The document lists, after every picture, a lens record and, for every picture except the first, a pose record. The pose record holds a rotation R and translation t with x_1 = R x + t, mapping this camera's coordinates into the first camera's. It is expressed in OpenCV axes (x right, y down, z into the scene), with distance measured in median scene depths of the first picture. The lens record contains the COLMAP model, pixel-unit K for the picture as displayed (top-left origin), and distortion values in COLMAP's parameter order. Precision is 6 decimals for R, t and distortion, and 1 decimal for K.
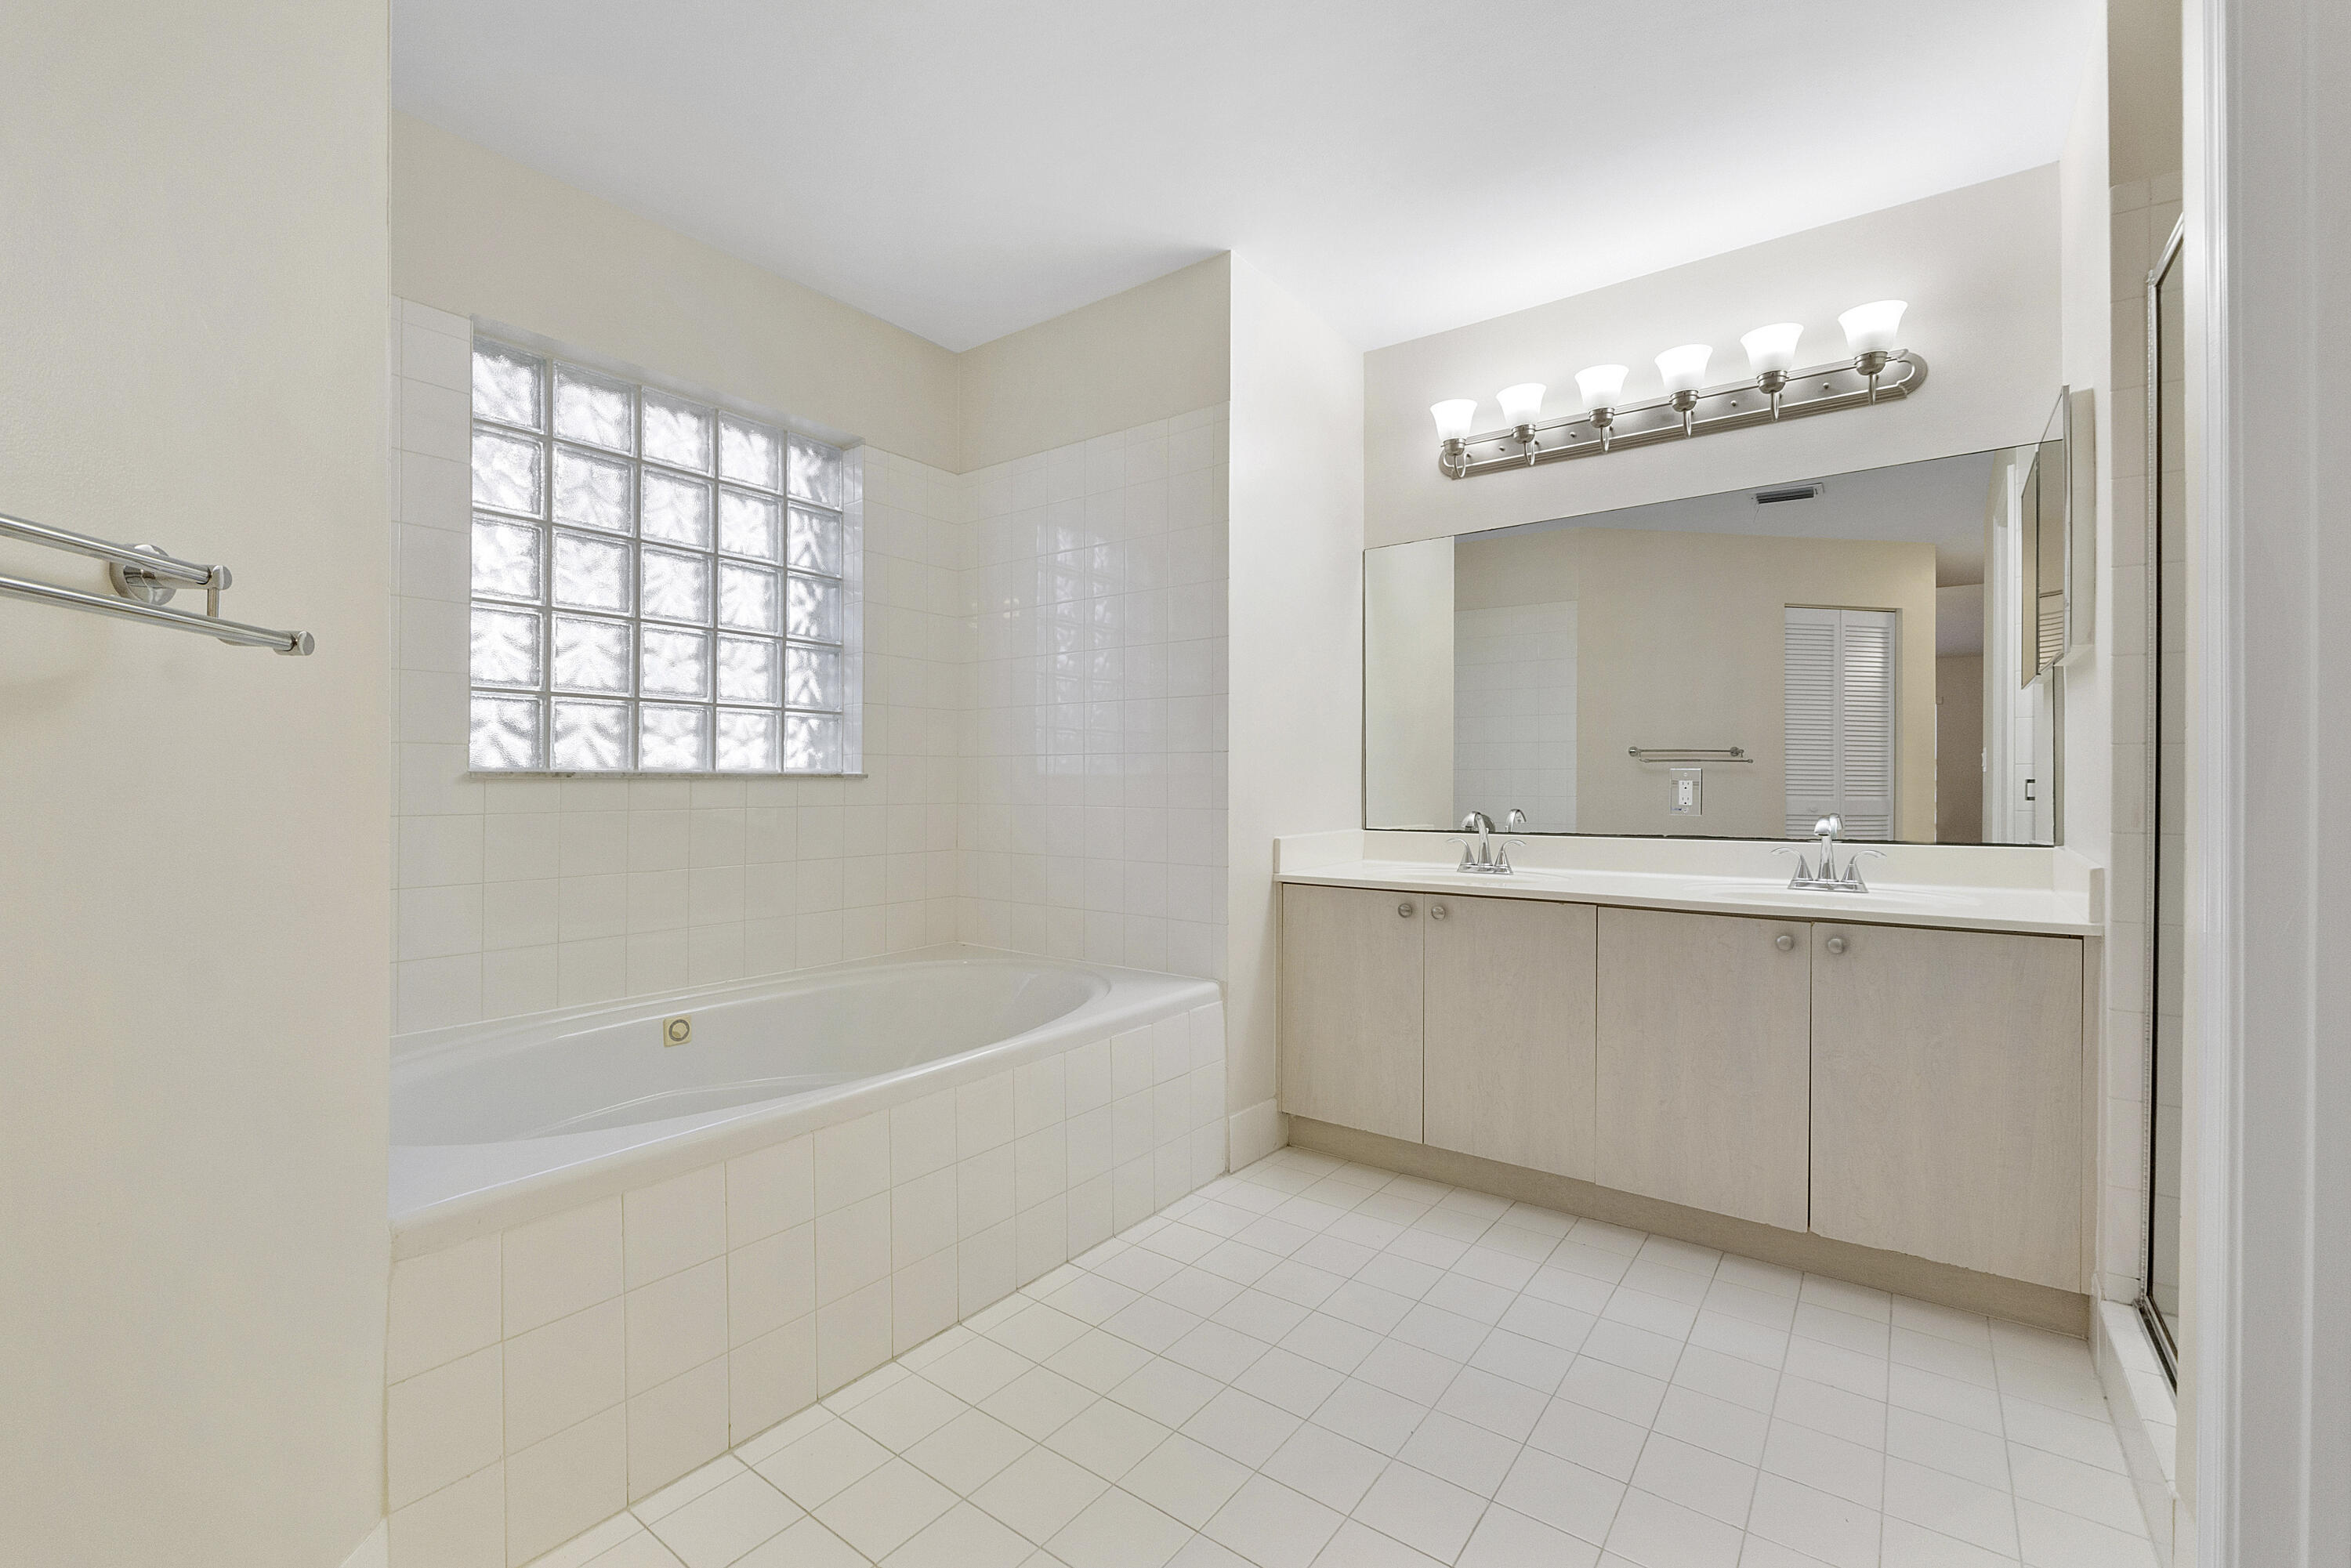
lens RADIAL K [[1001.8, 0, 1174.3], [0, 1001.8, 784.4], [0, 0, 1]] dist [-0.008887, -0.000469]
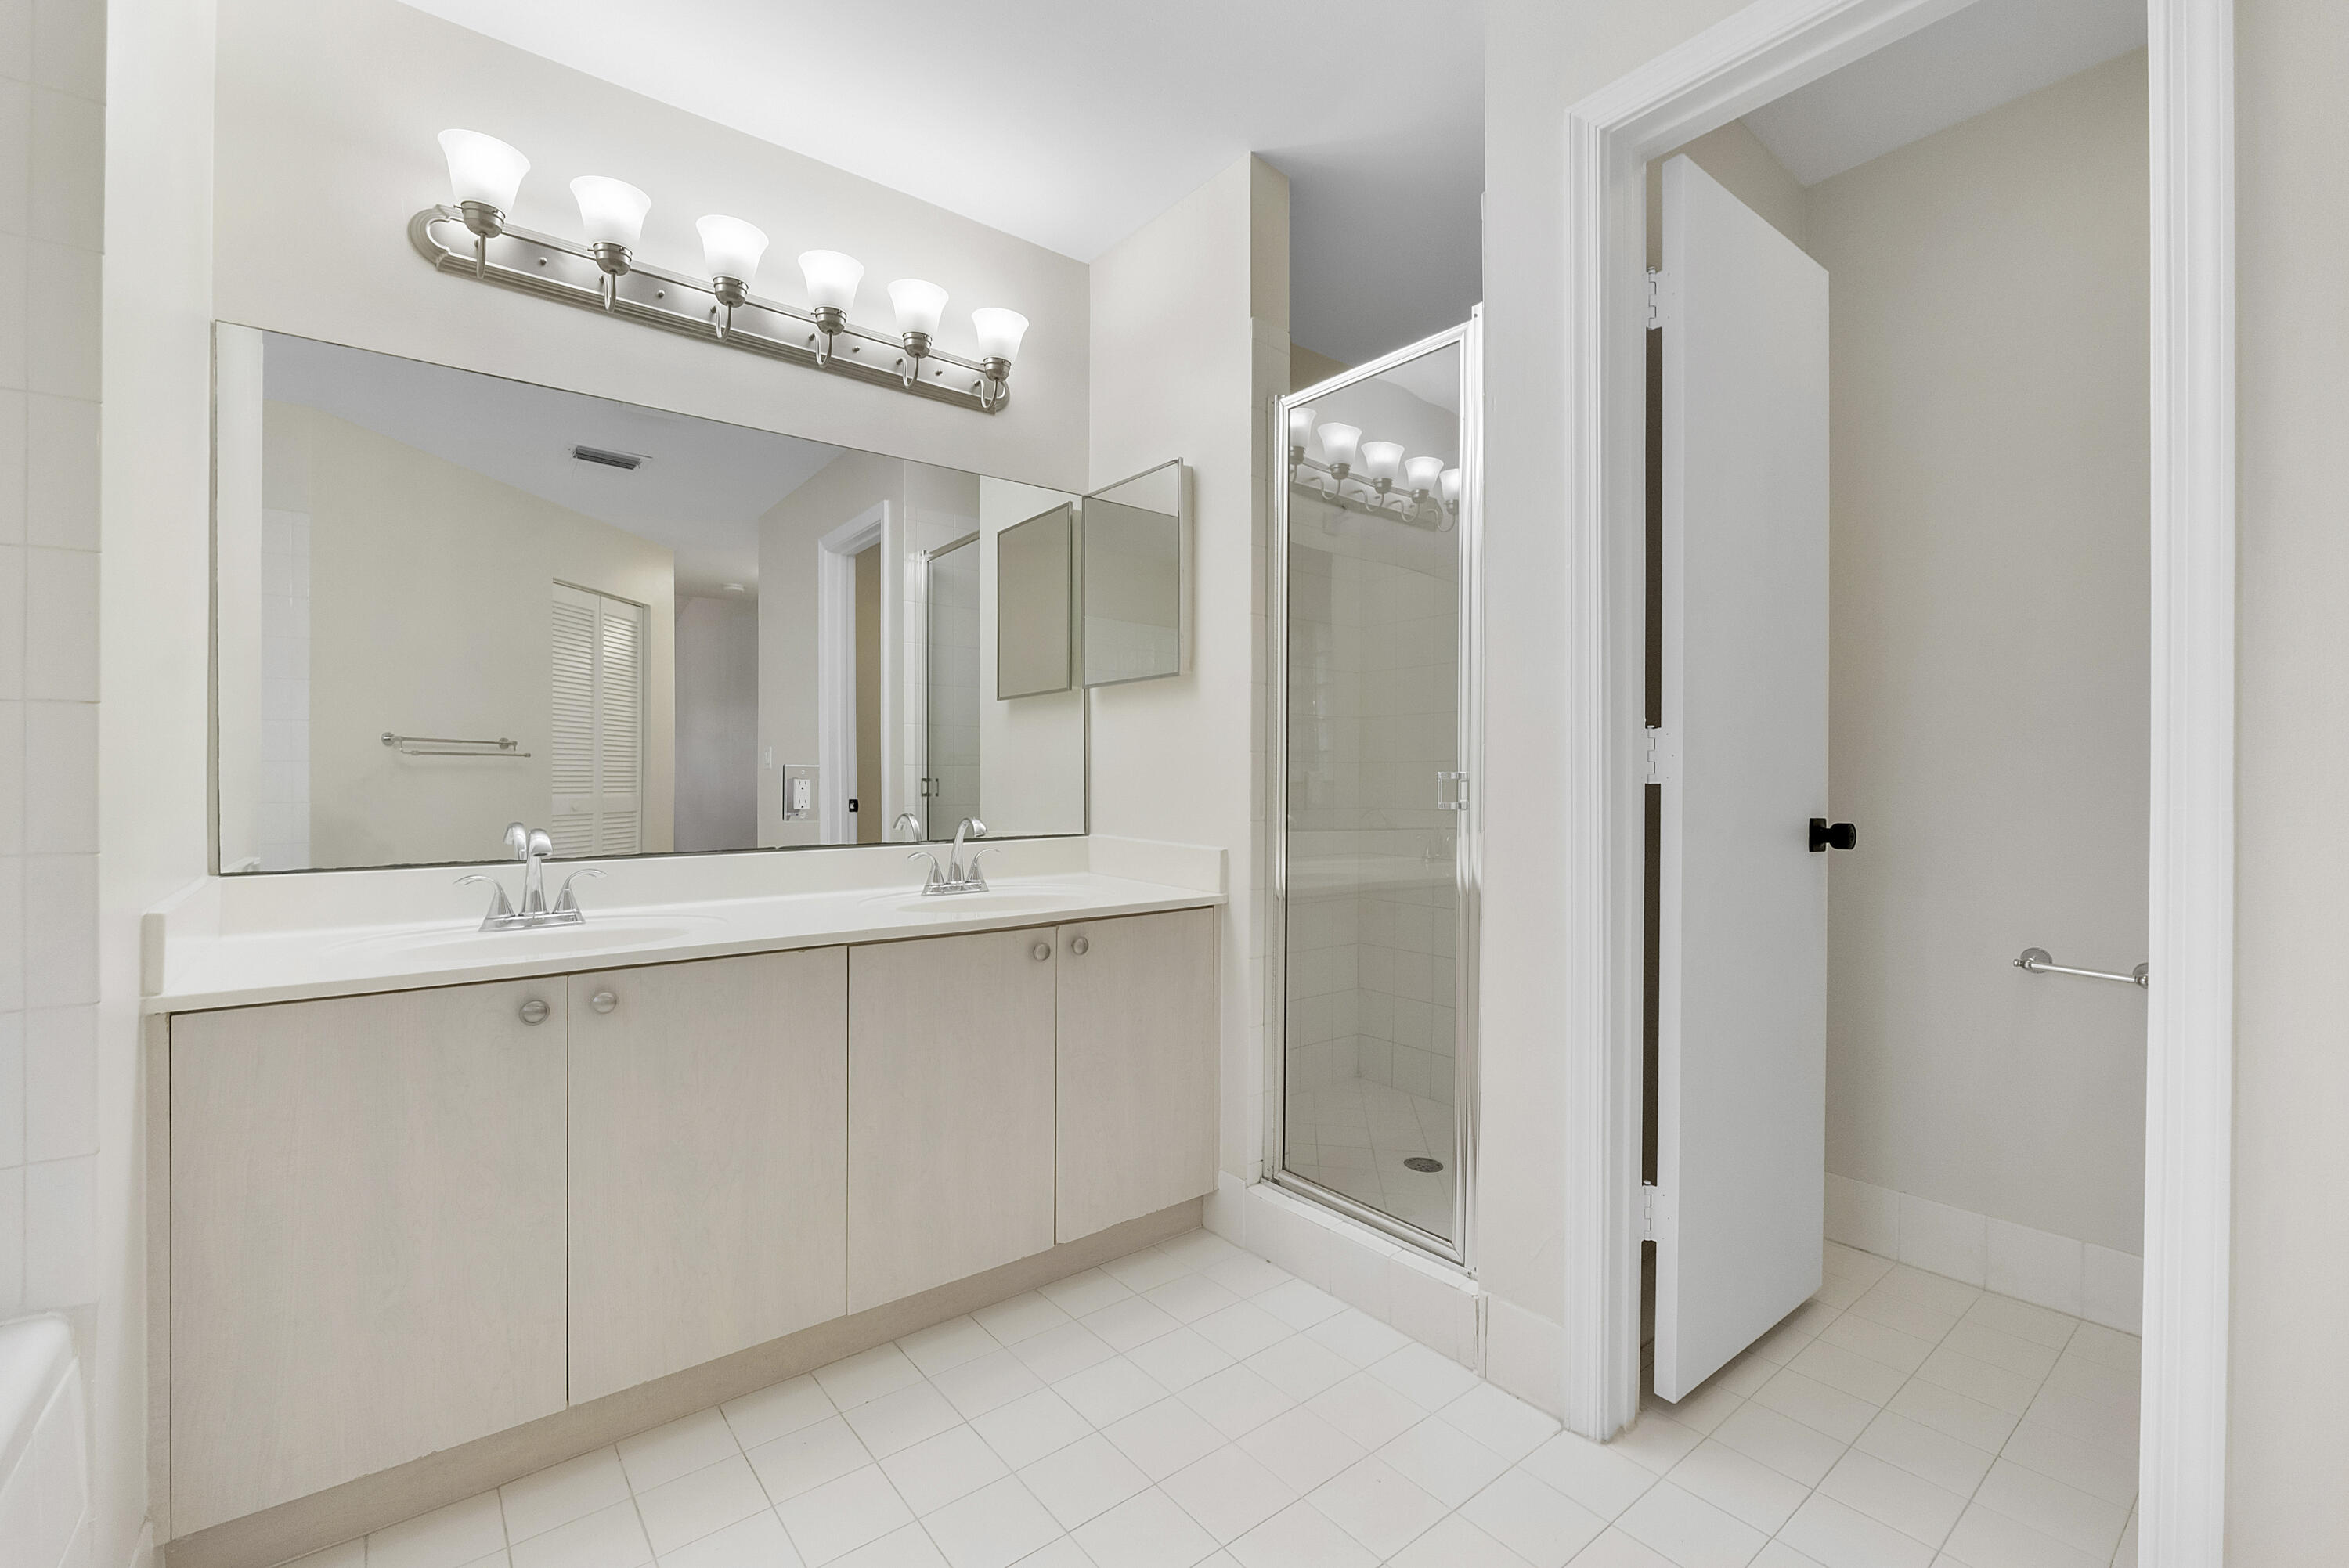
lens RADIAL K [[1000.8, 0, 1176.3], [0, 1000.8, 778.1], [0, 0, 1]] dist [-0.008887, -0.000469]
pose [[0.250549, 0.001227, 0.968103, -0.199233], [0.001384, 0.999998, -0.001626, -0.002909], [-0.968103, 0.001747, 0.250547, 0.470276]]
